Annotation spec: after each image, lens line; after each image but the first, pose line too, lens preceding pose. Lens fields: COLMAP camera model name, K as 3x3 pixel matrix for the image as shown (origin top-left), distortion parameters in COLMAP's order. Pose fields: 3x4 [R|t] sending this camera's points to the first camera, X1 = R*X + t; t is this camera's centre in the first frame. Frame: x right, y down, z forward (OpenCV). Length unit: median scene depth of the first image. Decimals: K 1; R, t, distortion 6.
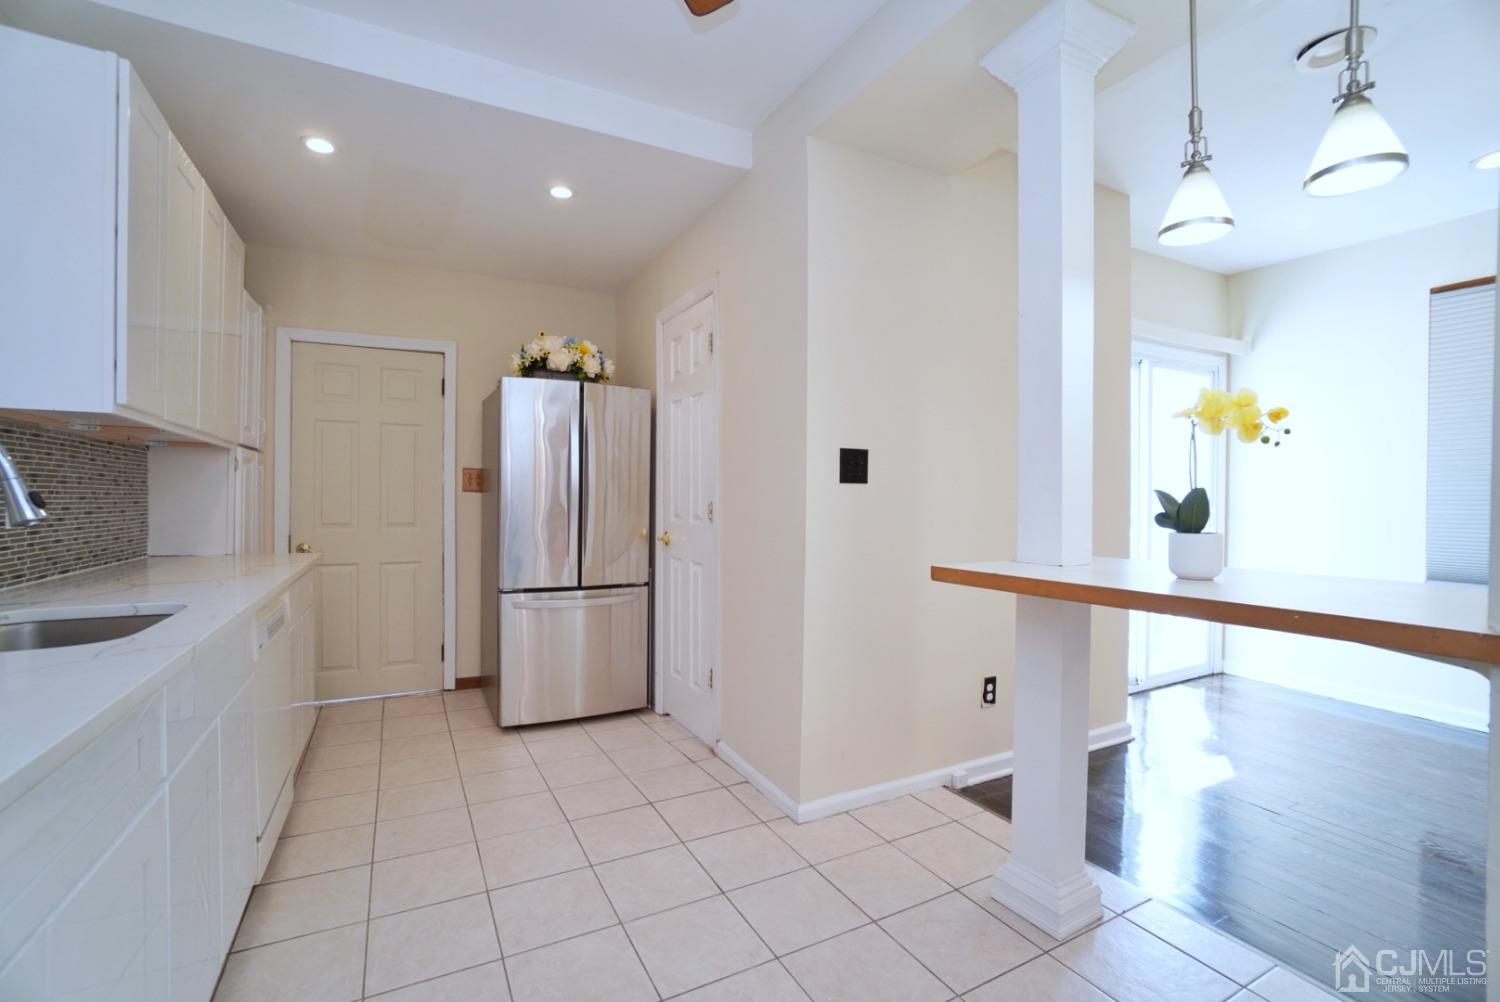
lens RADIAL K [[663.6, 0, 741.4], [0, 663.6, 502.8], [0, 0, 1]] dist [-0.060200, 0.021739]
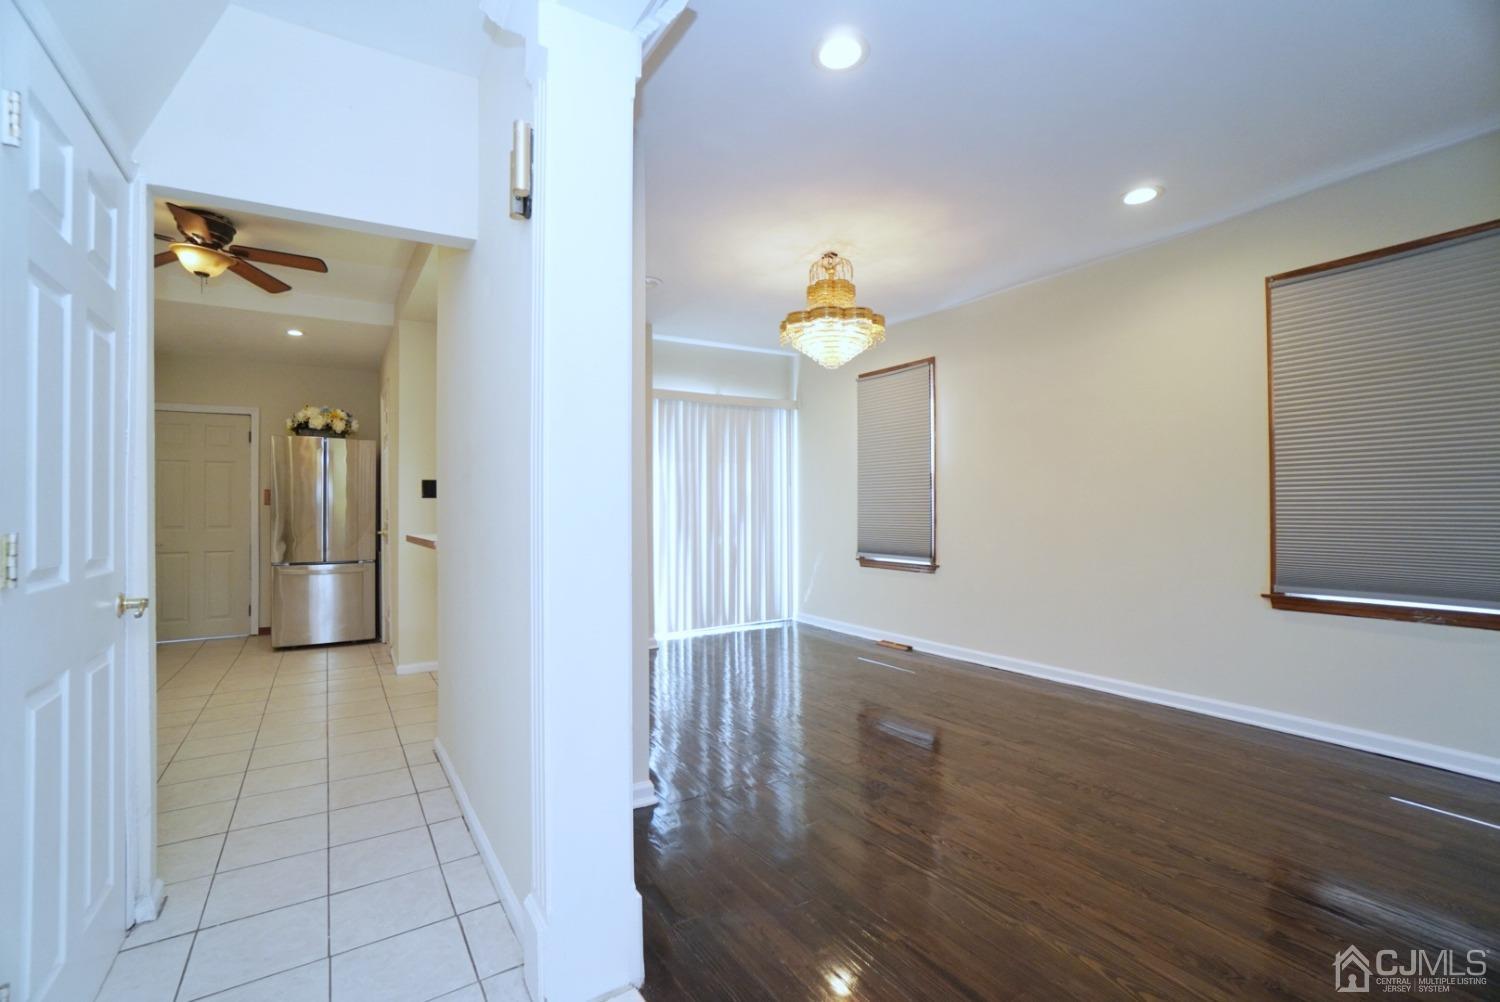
lens RADIAL K [[663.6, 0, 741.8], [0, 663.6, 503.6], [0, 0, 1]] dist [-0.060200, 0.021739]
pose [[0.996173, -0.009724, 0.086859, 0.786643], [0.011211, 0.999799, -0.016645, 0.024766], [-0.086679, 0.017555, 0.996082, -0.846665]]
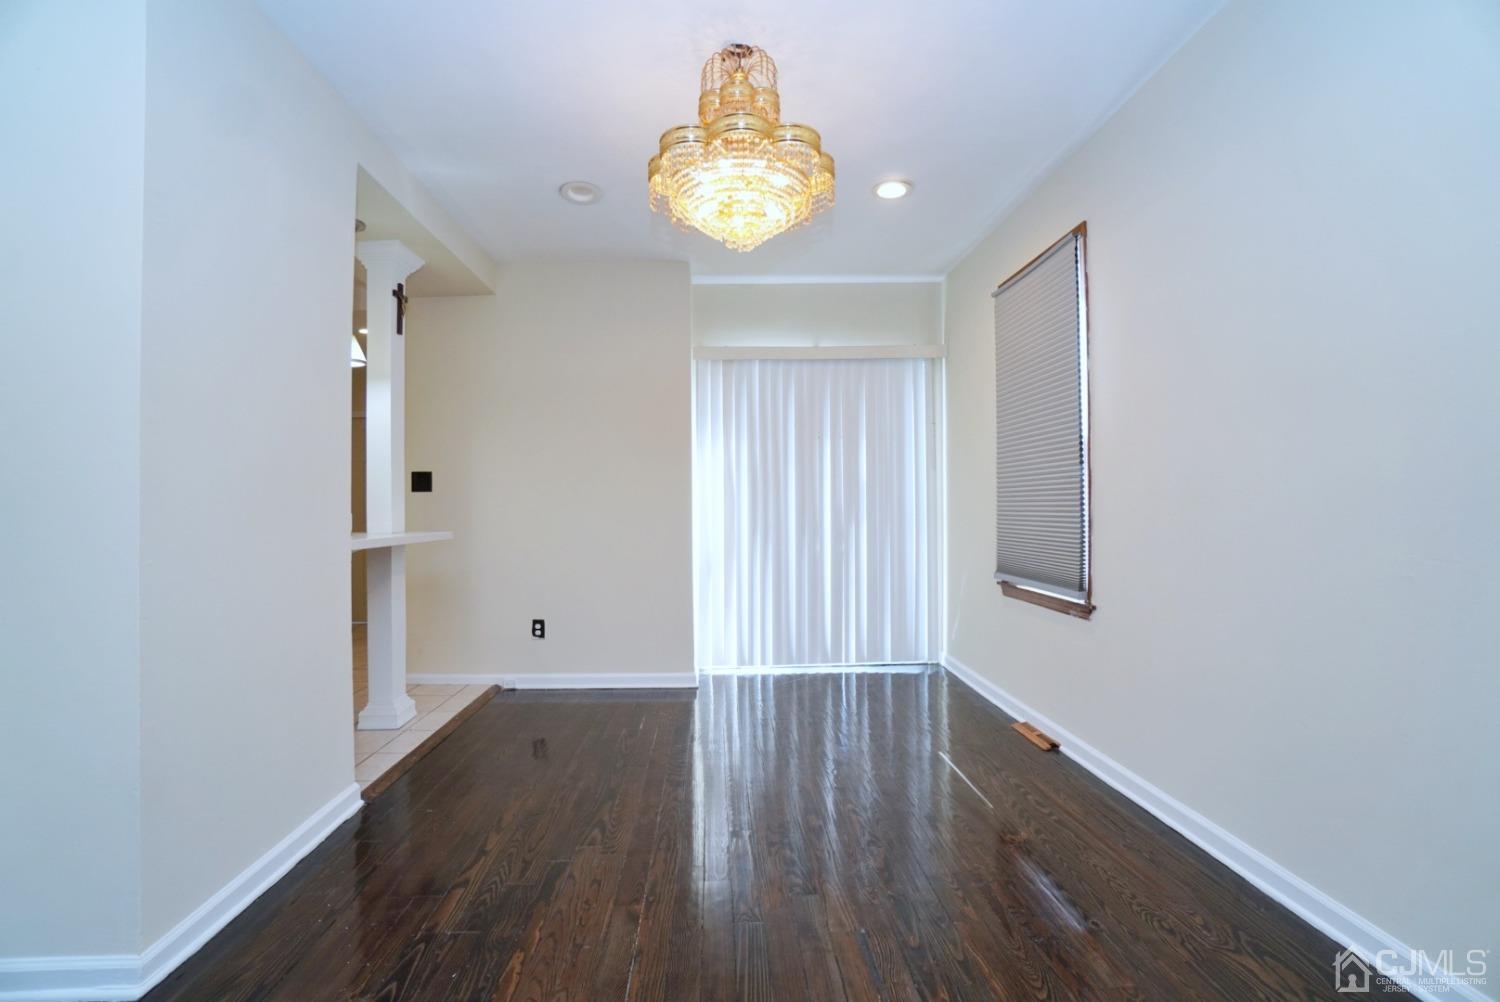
lens RADIAL K [[663.6, 0, 734.1], [0, 663.6, 497.6], [0, 0, 1]] dist [-0.060200, 0.021739]
pose [[0.905733, -0.018424, -0.423448, 1.417831], [0.008478, 0.999642, -0.025360, 0.030385], [0.423764, 0.019380, 0.905565, -0.174002]]
